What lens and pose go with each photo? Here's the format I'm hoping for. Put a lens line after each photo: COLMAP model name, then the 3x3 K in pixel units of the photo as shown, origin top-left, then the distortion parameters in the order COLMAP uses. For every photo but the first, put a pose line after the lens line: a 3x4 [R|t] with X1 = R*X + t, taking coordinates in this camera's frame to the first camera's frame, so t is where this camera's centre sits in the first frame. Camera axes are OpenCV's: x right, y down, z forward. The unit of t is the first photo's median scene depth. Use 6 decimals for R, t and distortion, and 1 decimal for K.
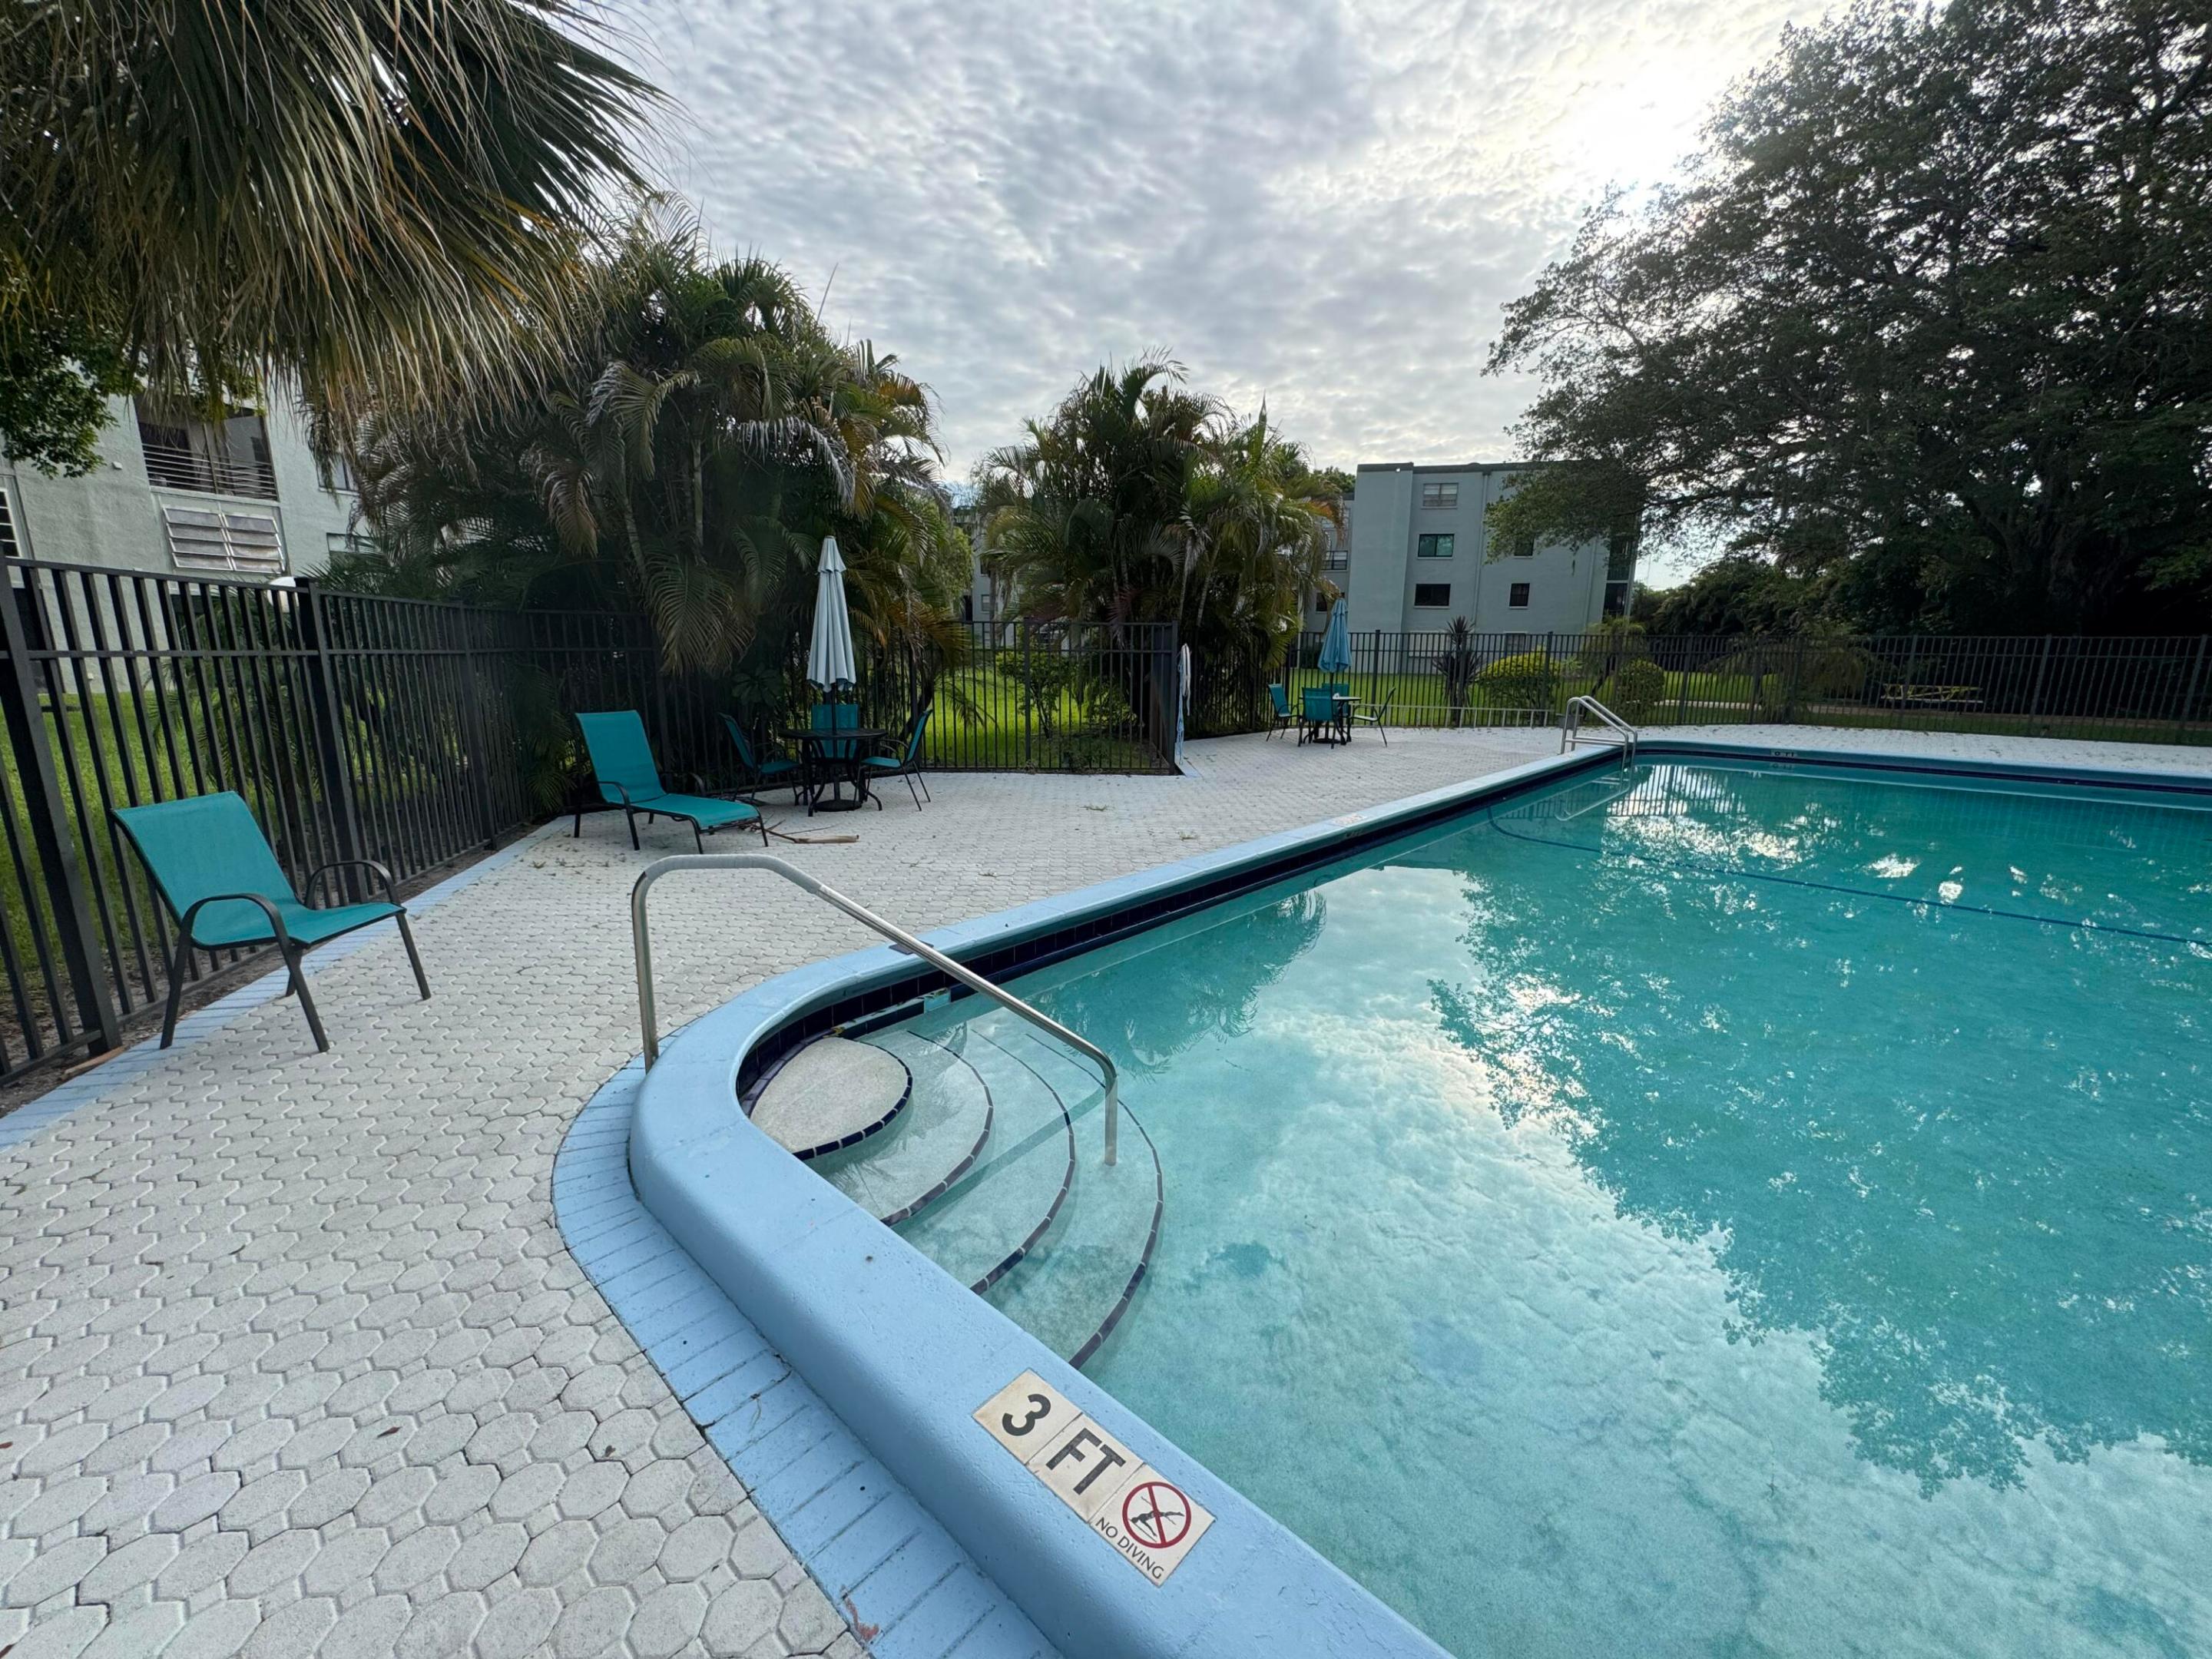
lens RADIAL K [[889.7, 0, 1100.4], [0, 889.7, 829.0], [0, 0, 1]] dist [0.000656, 0.000719]
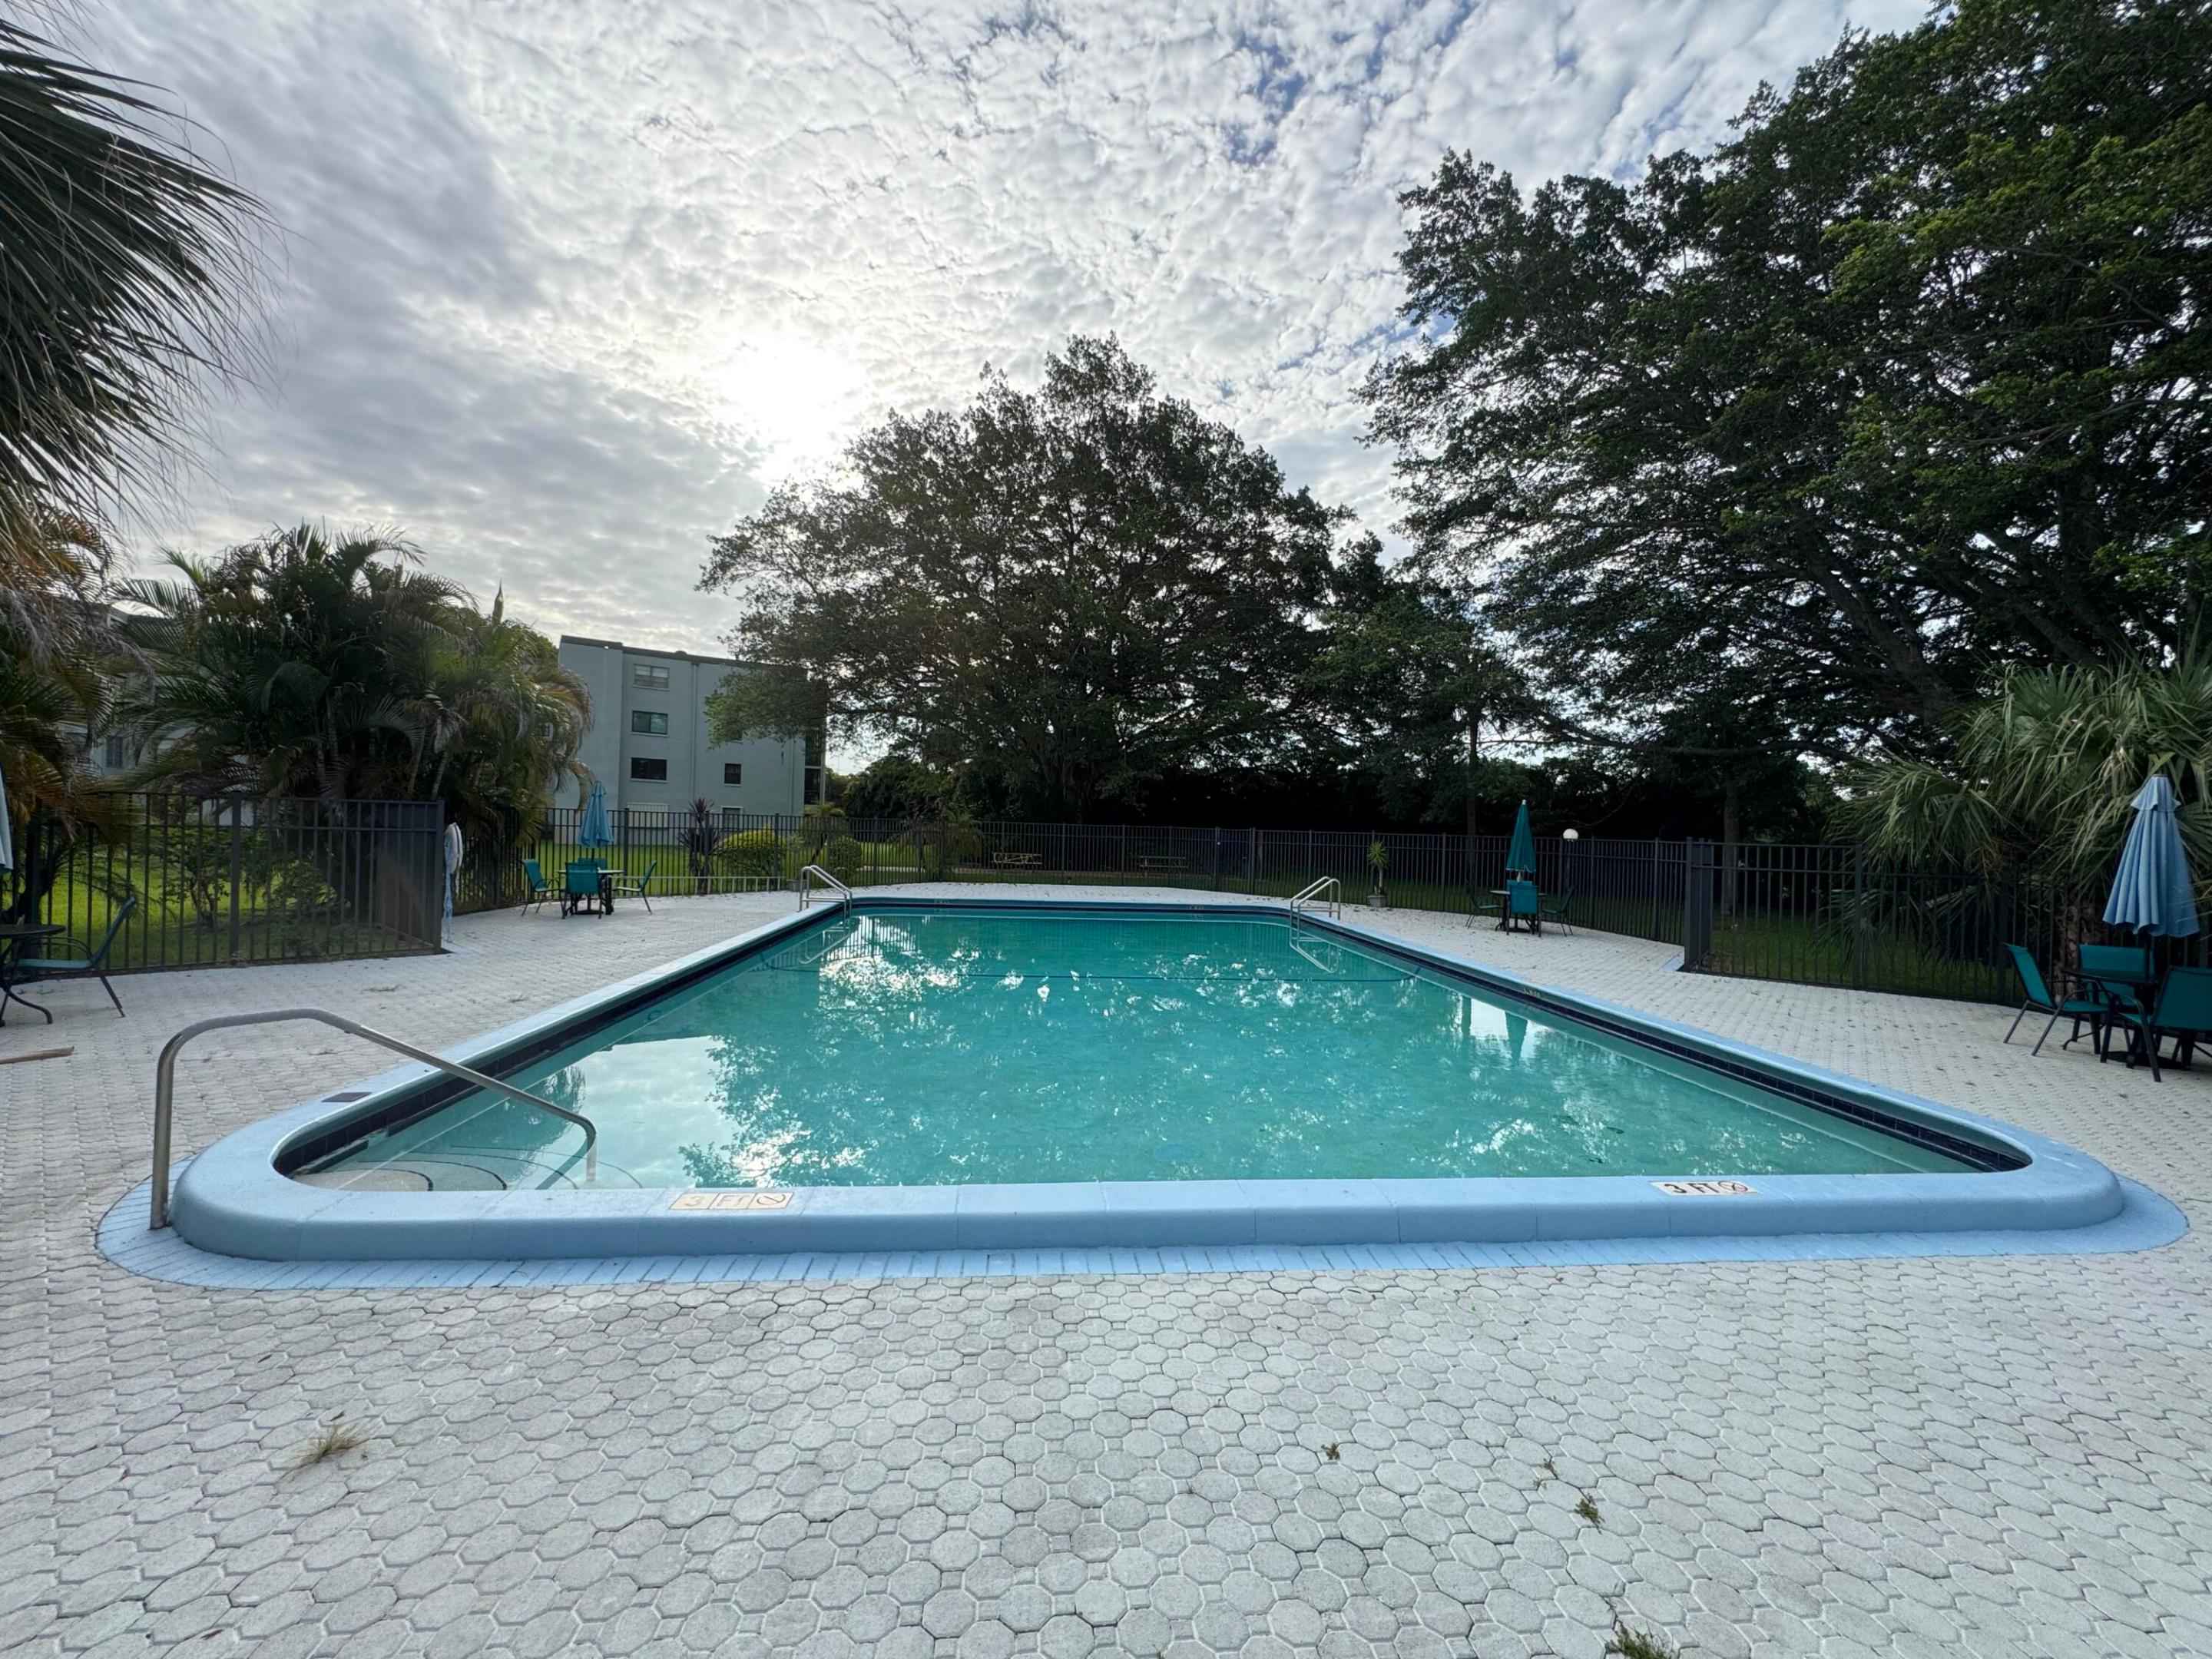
lens RADIAL K [[889.7, 0, 1100.4], [0, 889.7, 829.0], [0, 0, 1]] dist [0.000656, 0.000719]
pose [[0.674010, 0.010224, 0.738652, -0.073085], [0.128500, 0.983038, -0.130861, 0.012011], [-0.727461, 0.183118, 0.661263, -0.094670]]
